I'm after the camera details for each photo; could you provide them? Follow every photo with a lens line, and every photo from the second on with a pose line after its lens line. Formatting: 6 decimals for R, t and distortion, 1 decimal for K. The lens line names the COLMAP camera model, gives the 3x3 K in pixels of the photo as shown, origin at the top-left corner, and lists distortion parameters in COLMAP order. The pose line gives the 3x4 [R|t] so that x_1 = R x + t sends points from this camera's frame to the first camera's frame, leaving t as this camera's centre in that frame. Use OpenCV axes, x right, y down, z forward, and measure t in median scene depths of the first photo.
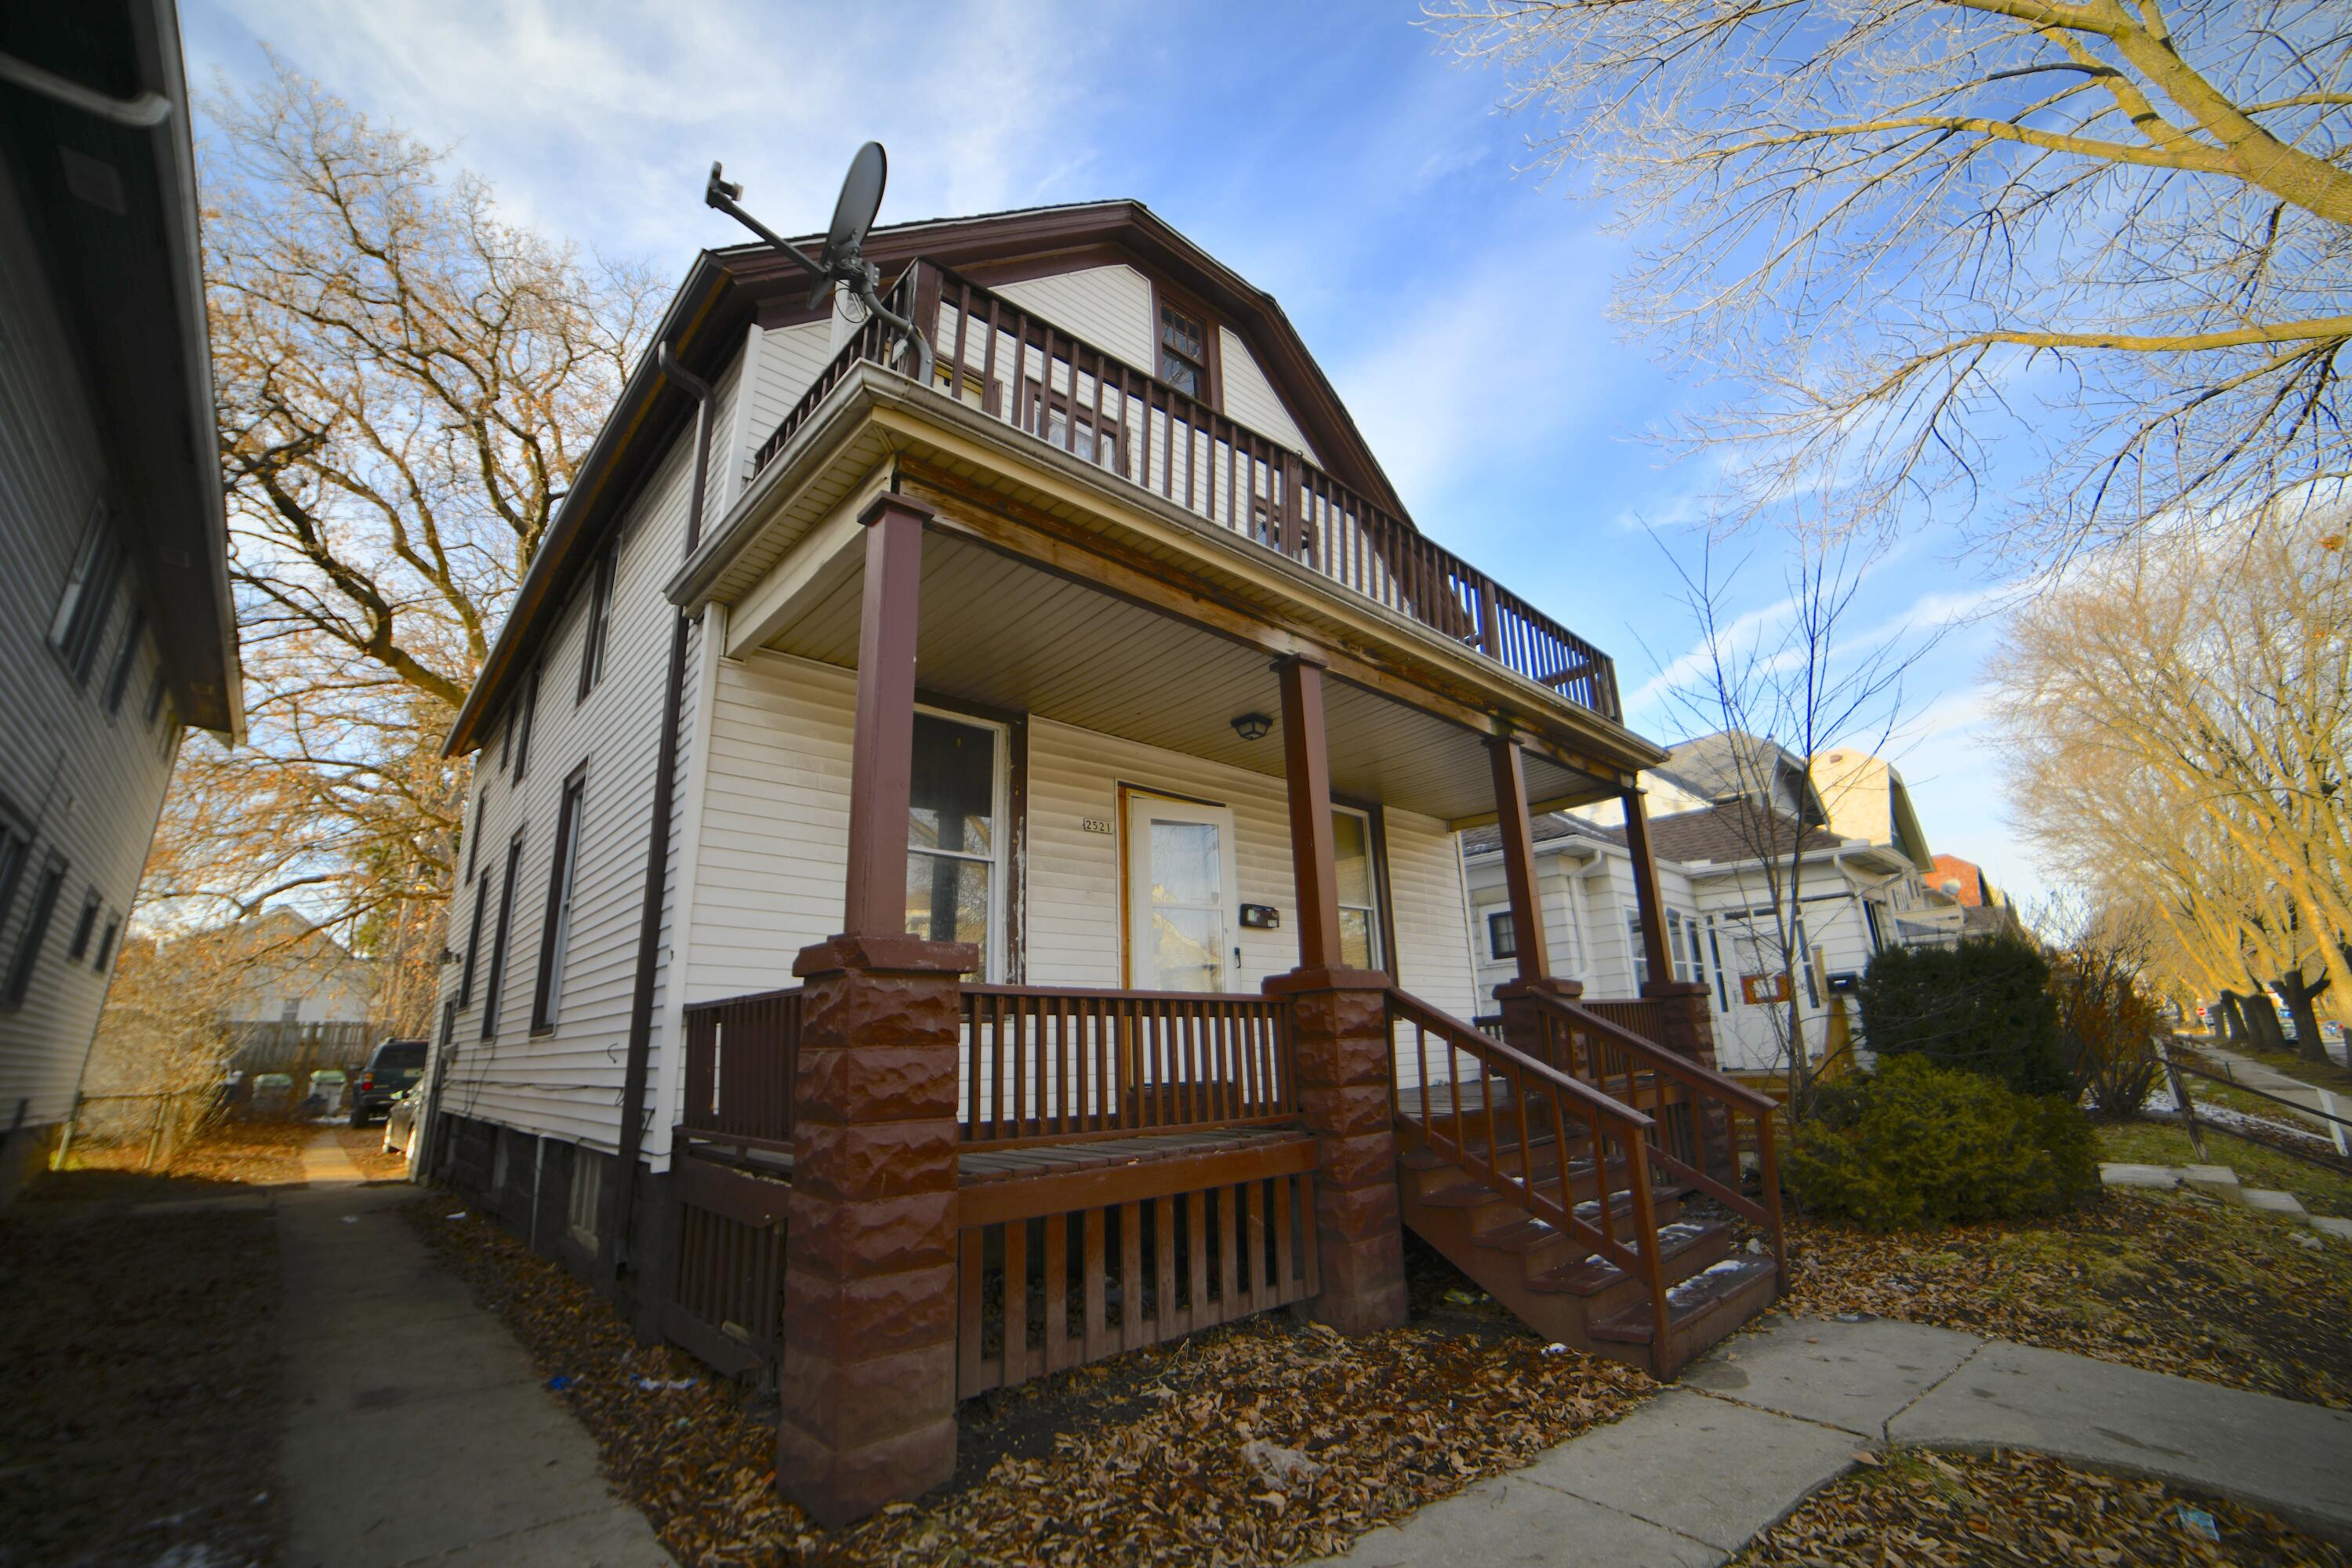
lens RADIAL K [[970.3, 0, 1187.7], [0, 970.3, 779.7], [0, 0, 1]] dist [-0.111251, 0.040526]
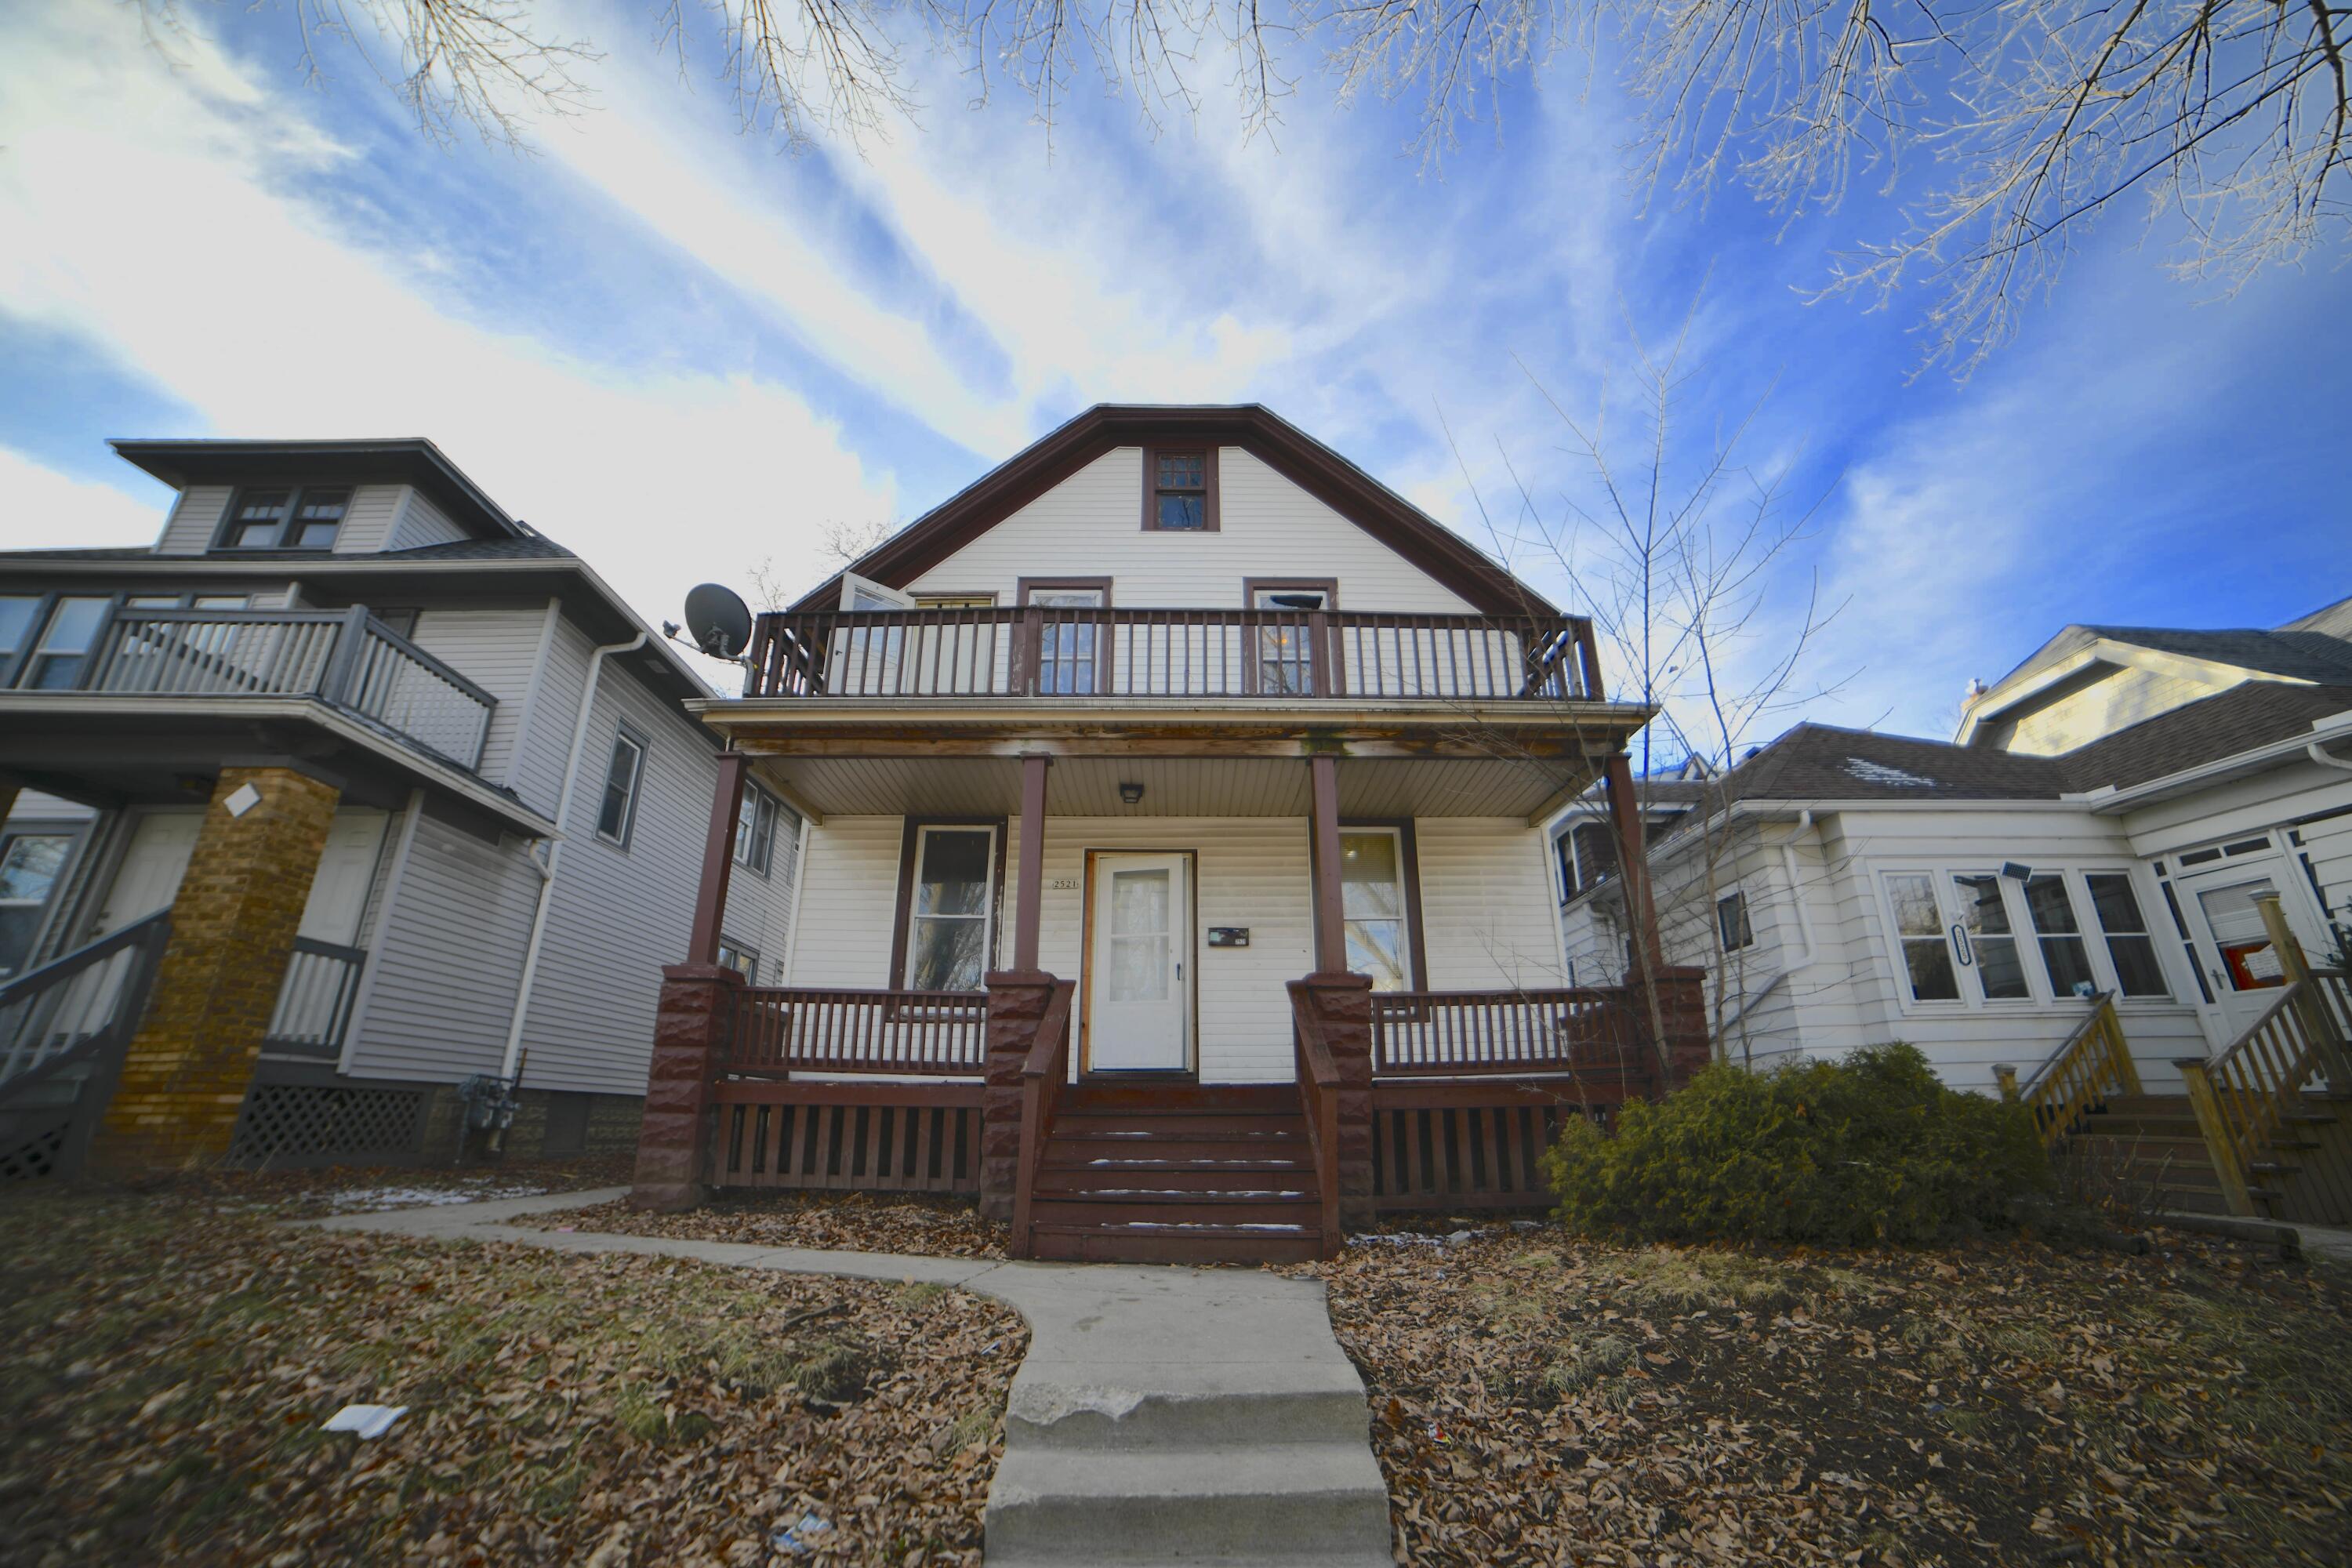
lens RADIAL K [[970.3, 0, 1187.7], [0, 970.3, 779.7], [0, 0, 1]] dist [-0.111251, 0.040526]
pose [[0.725408, -0.199429, -0.658795, 0.814813], [0.165401, 0.979568, -0.114408, 0.073521], [0.668151, -0.025973, 0.743572, 0.069782]]
